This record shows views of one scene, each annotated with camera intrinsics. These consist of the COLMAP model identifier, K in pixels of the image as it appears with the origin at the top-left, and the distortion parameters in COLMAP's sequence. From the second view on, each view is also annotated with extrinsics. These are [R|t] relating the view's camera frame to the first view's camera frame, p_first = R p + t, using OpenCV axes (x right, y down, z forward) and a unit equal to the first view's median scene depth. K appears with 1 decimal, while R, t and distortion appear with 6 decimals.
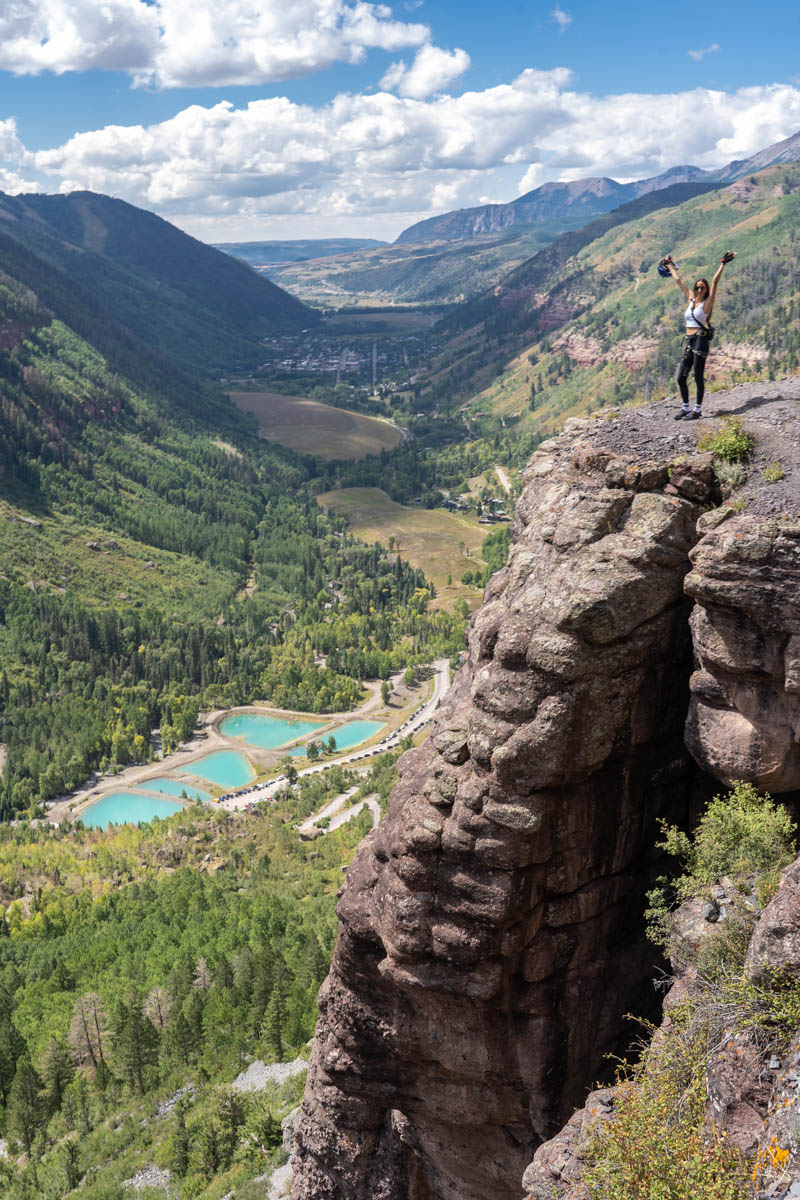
lens RADIAL K [[1297.0, 0, 402.9], [0, 1297.0, 623.4], [0, 0, 1]] dist [0.002831, 0.009628]
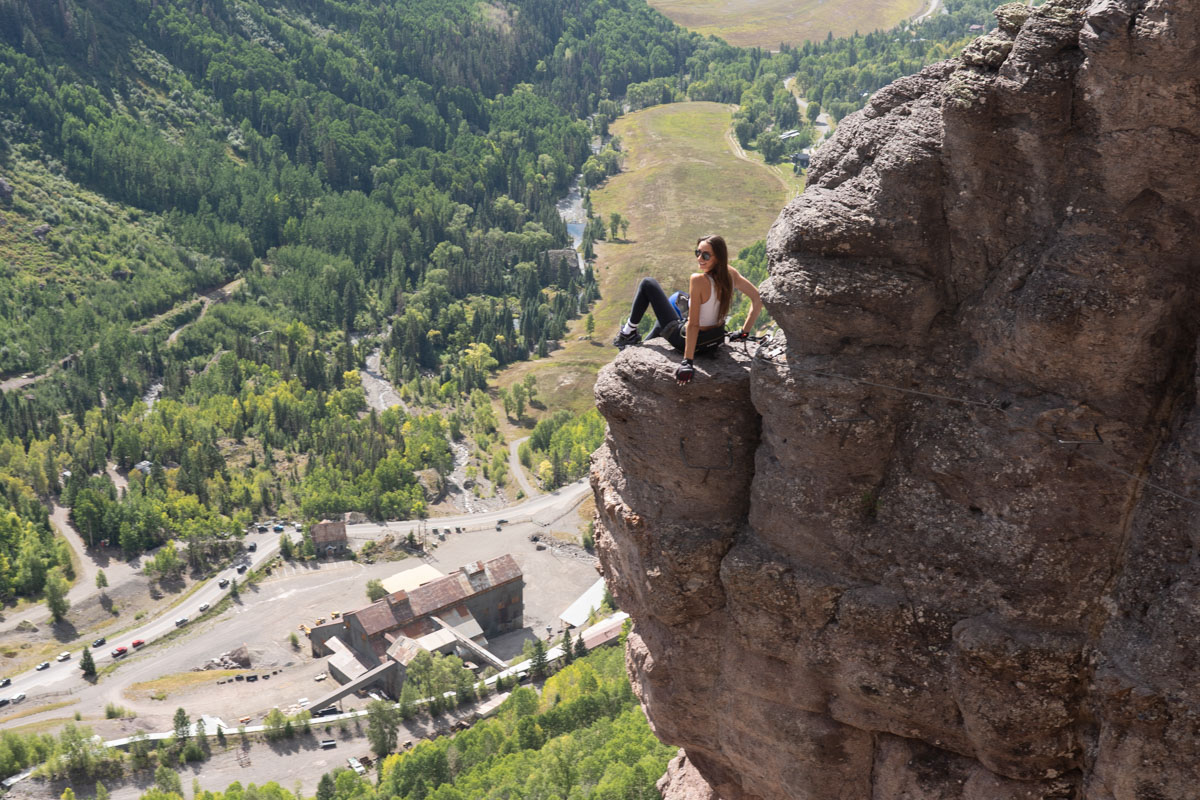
lens RADIAL K [[1756.1, 0, 600.0], [0, 1756.1, 400.0], [0, 0, 1]] dist [-0.017858, -0.061840]
pose [[0.937894, 0.164282, -0.305560, 0.162835], [-0.131387, 0.983366, 0.125416, -0.057735], [0.321081, -0.077480, 0.943877, 0.194489]]
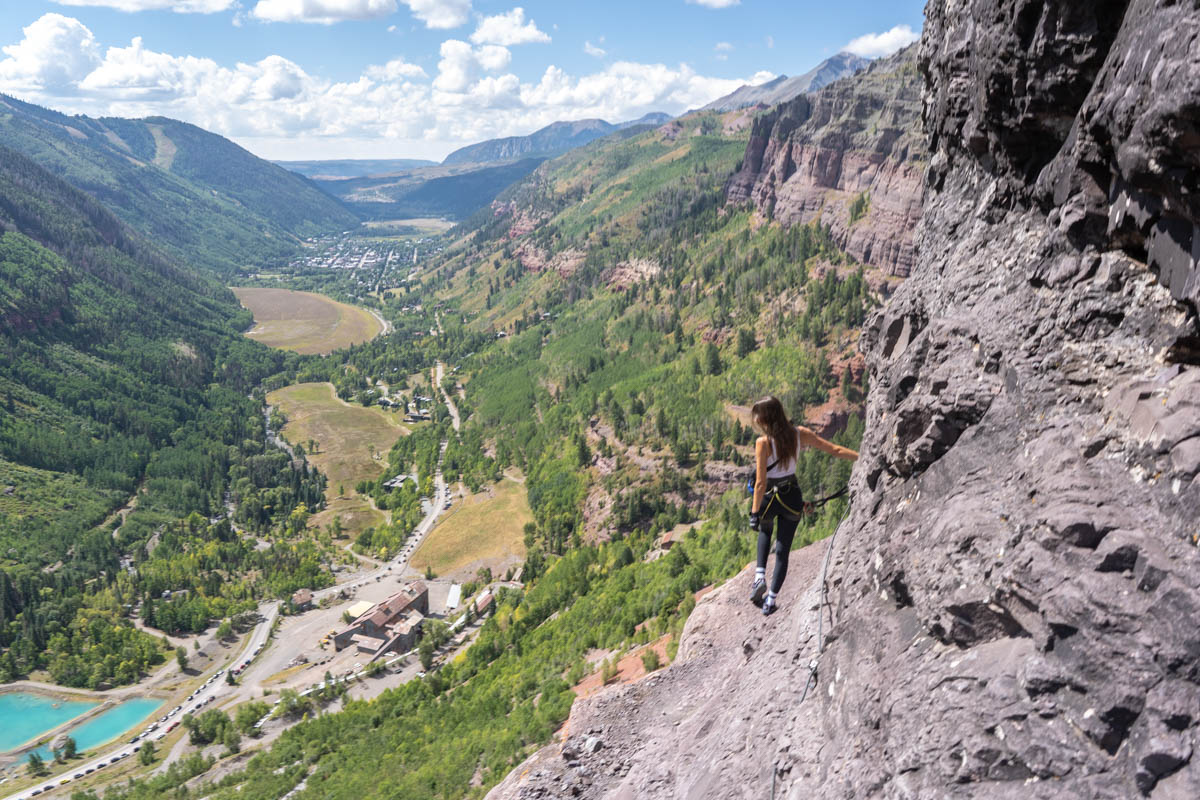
lens RADIAL K [[981.1, 0, 600.0], [0, 981.1, 400.0], [0, 0, 1]] dist [0.003562, -0.003885]
pose [[0.989947, -0.011432, 0.140975, 0.080481], [0.018501, 0.998631, -0.048936, -0.039019], [-0.140223, 0.051052, 0.988803, 0.116055]]
